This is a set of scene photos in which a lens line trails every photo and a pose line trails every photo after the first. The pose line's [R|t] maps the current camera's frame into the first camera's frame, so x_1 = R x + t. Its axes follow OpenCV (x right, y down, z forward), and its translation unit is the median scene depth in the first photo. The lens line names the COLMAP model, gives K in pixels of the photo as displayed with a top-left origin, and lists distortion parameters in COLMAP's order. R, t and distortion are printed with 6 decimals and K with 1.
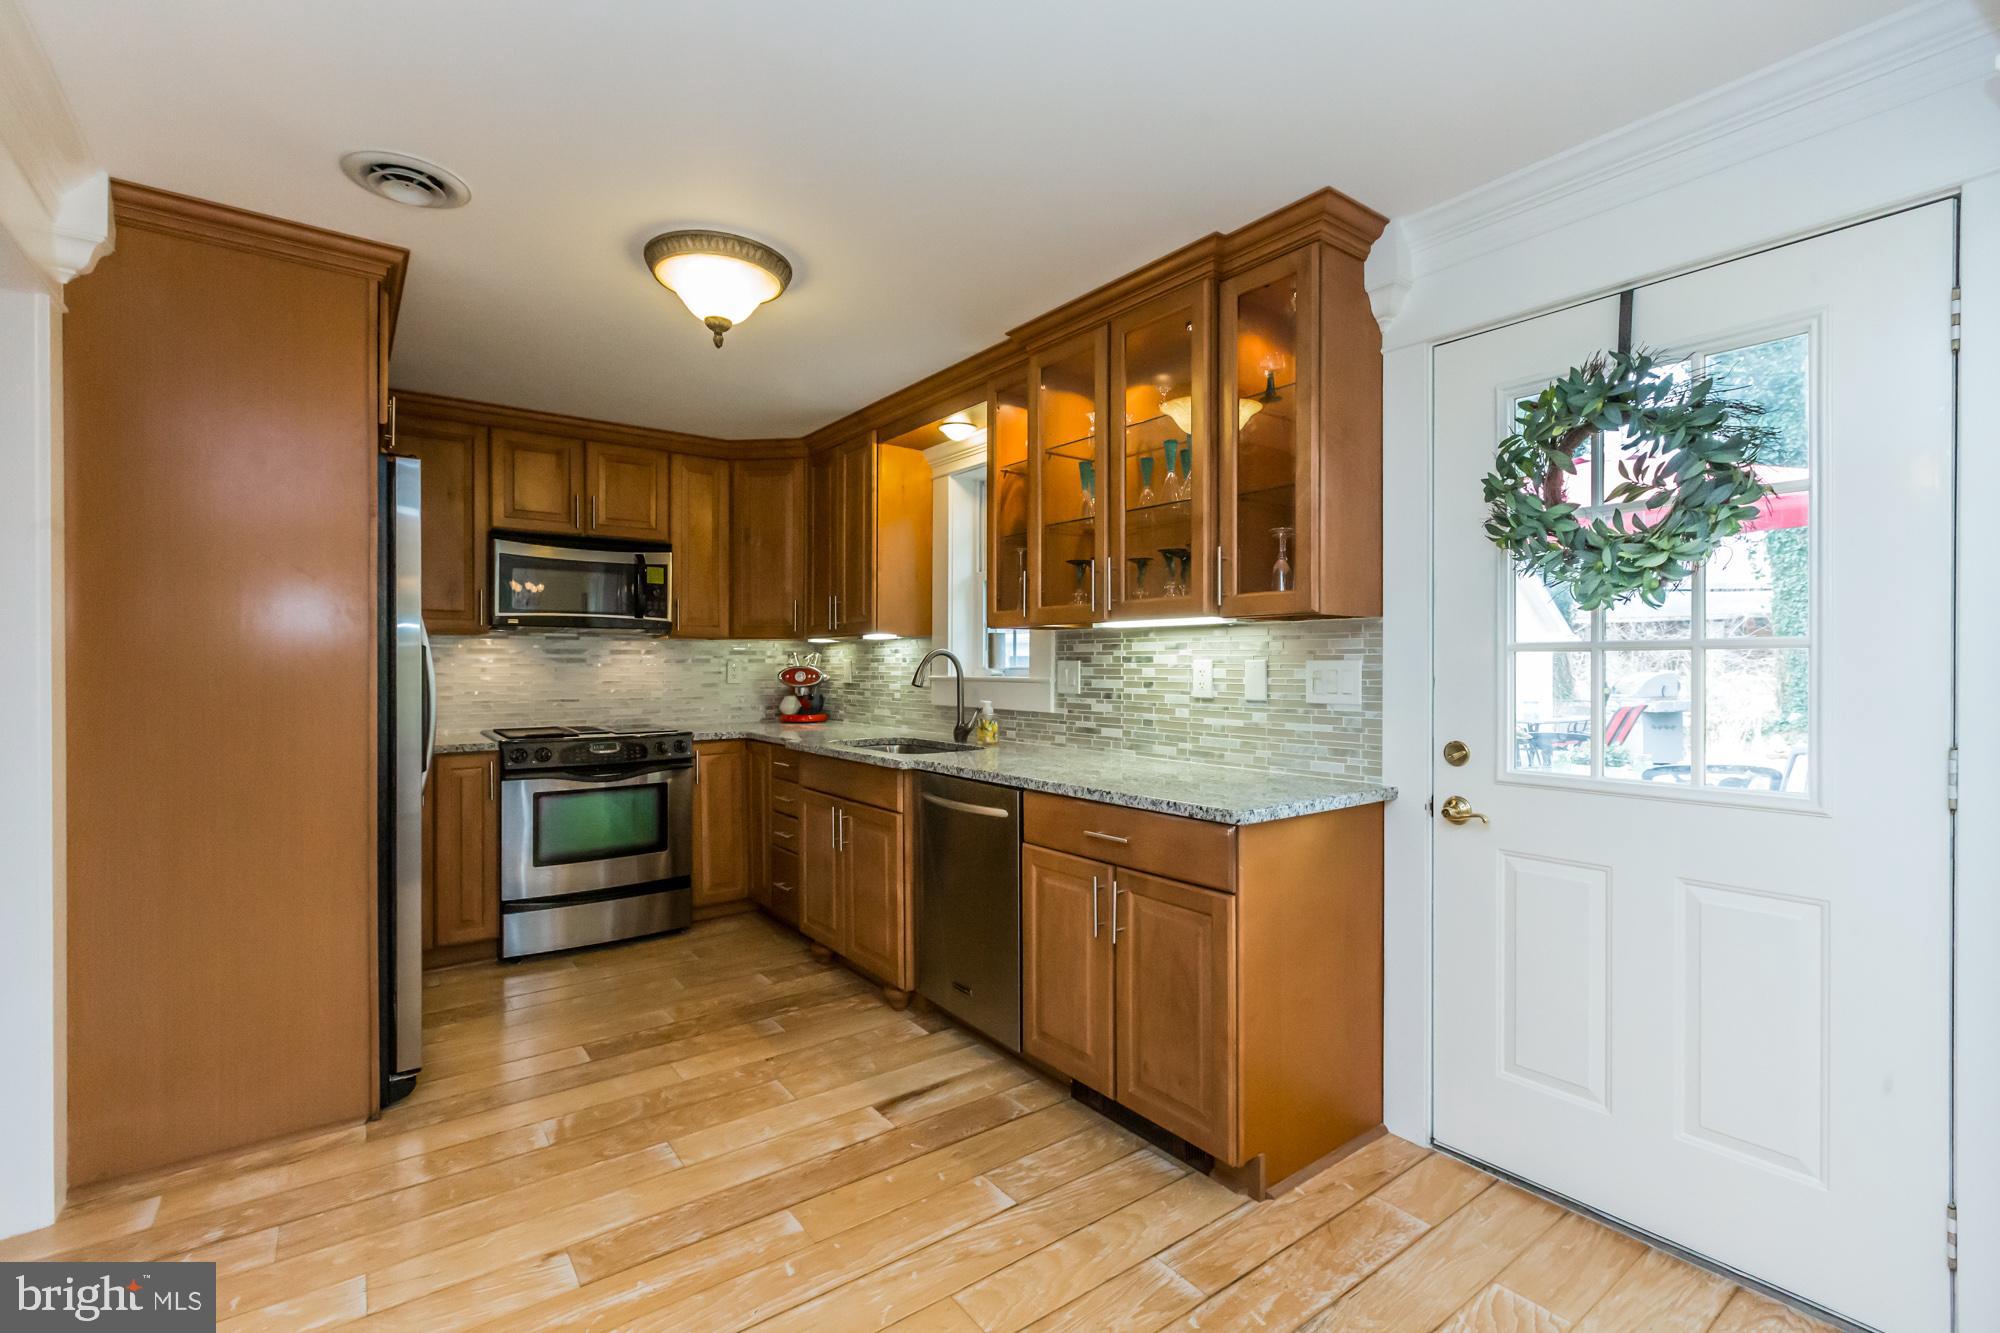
lens RADIAL K [[909.9, 0, 990.5], [0, 909.9, 670.8], [0, 0, 1]] dist [-0.004636, -0.001674]
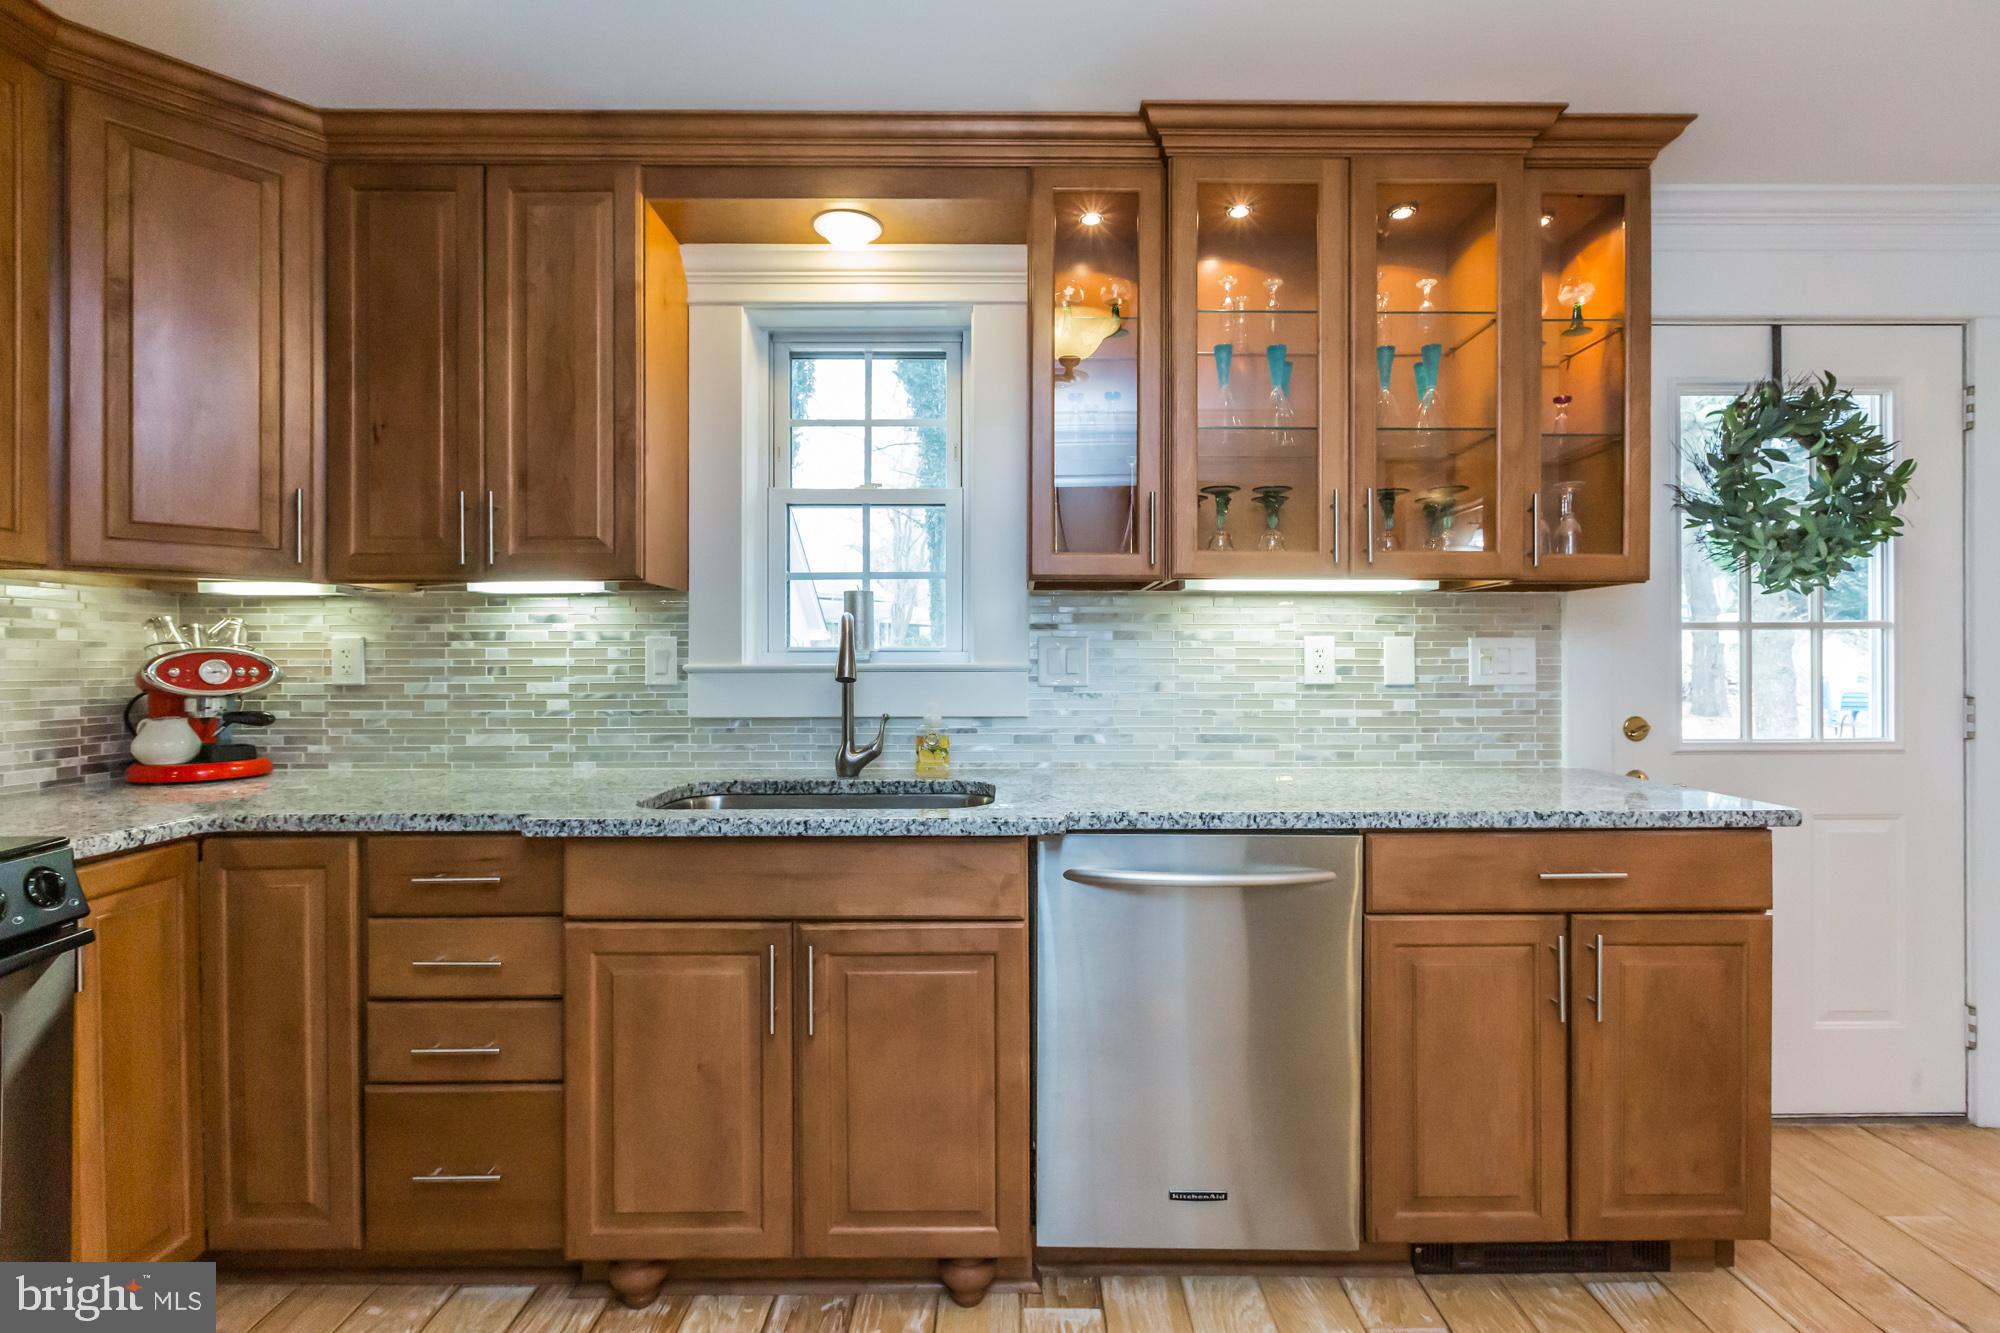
lens RADIAL K [[909.9, 0, 965.4], [0, 909.9, 665.4], [0, 0, 1]] dist [-0.004636, -0.001674]
pose [[0.588995, -0.005860, 0.808116, -0.518814], [0.008719, 0.999962, 0.000896, 0.008717], [-0.808090, 0.006518, 0.589023, 0.690602]]
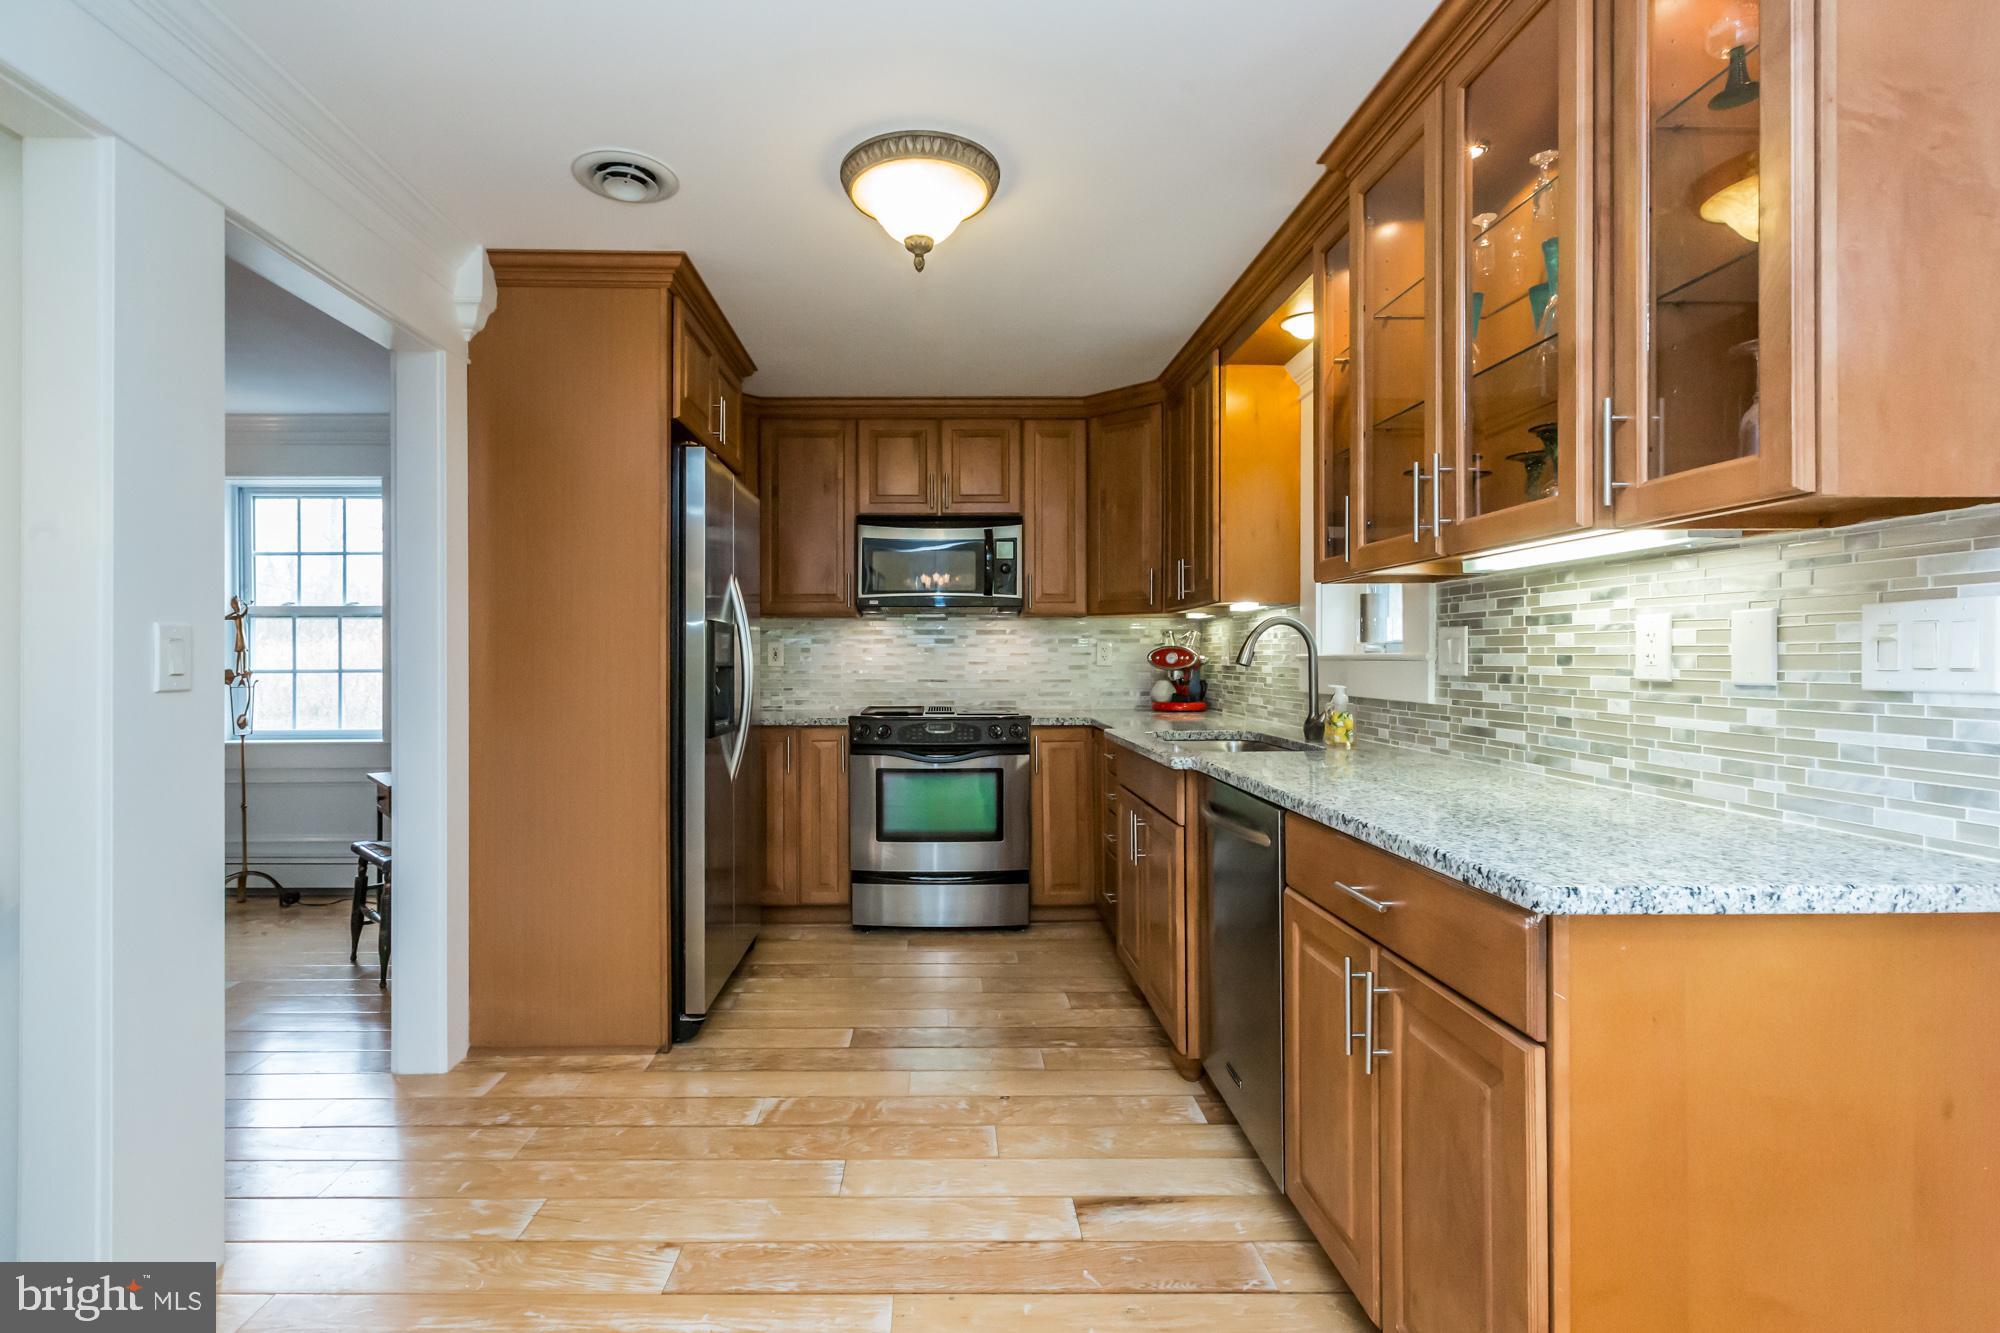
lens RADIAL K [[909.9, 0, 931.5], [0, 909.9, 661.6], [0, 0, 1]] dist [-0.004636, -0.001674]
pose [[0.804235, 0.001895, -0.594309, 0.182741], [-0.003706, 0.999991, -0.001827, 0.018119], [0.594300, 0.003672, 0.804235, 0.238210]]
